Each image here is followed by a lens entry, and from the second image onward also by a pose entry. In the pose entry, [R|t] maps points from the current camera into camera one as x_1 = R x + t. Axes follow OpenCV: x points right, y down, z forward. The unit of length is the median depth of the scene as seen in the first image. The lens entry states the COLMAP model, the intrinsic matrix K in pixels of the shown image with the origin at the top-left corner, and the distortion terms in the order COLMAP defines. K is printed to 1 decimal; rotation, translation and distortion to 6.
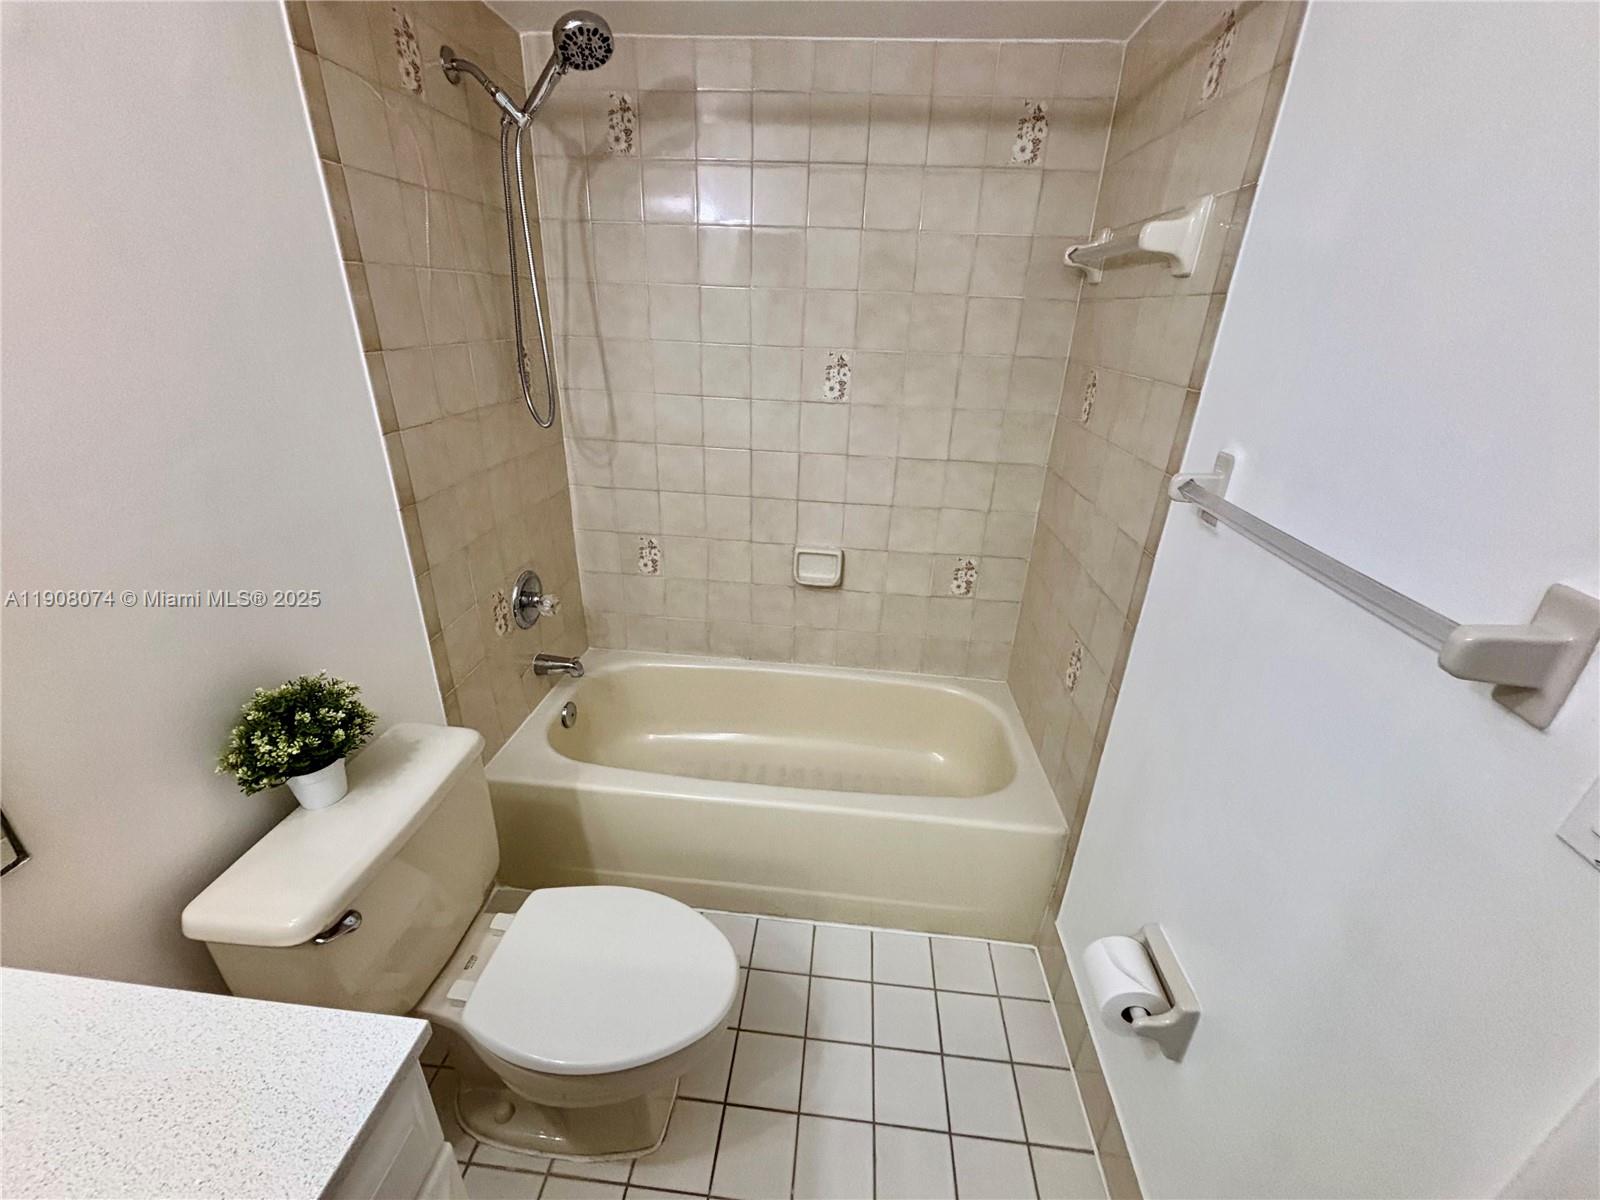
lens RADIAL K [[652.8, 0, 800.2], [0, 652.8, 596.4], [0, 0, 1]] dist [0.001548, -0.001587]
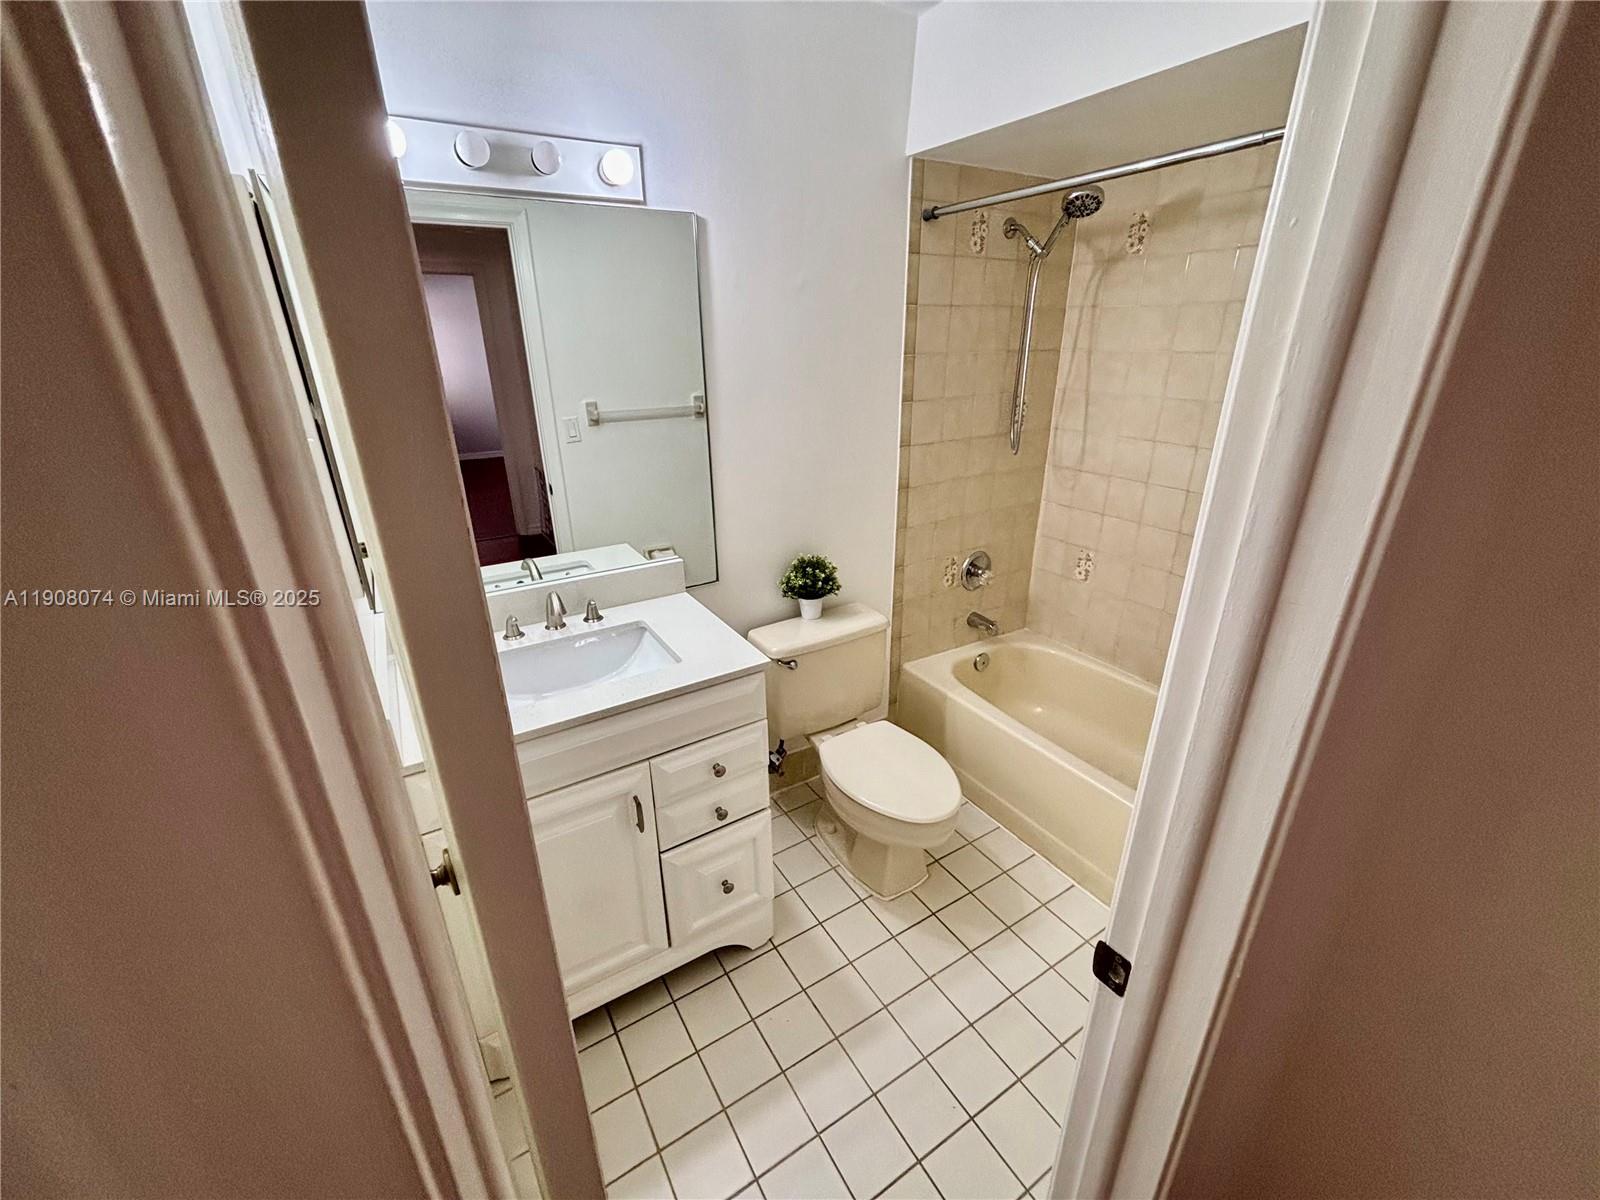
lens RADIAL K [[652.8, 0, 795.3], [0, 652.8, 597.7], [0, 0, 1]] dist [0.001548, -0.001587]
pose [[0.598949, 0.258173, -0.758028, 0.479799], [-0.292621, 0.951703, 0.092923, 0.047315], [0.745408, 0.166159, 0.645568, -0.225125]]
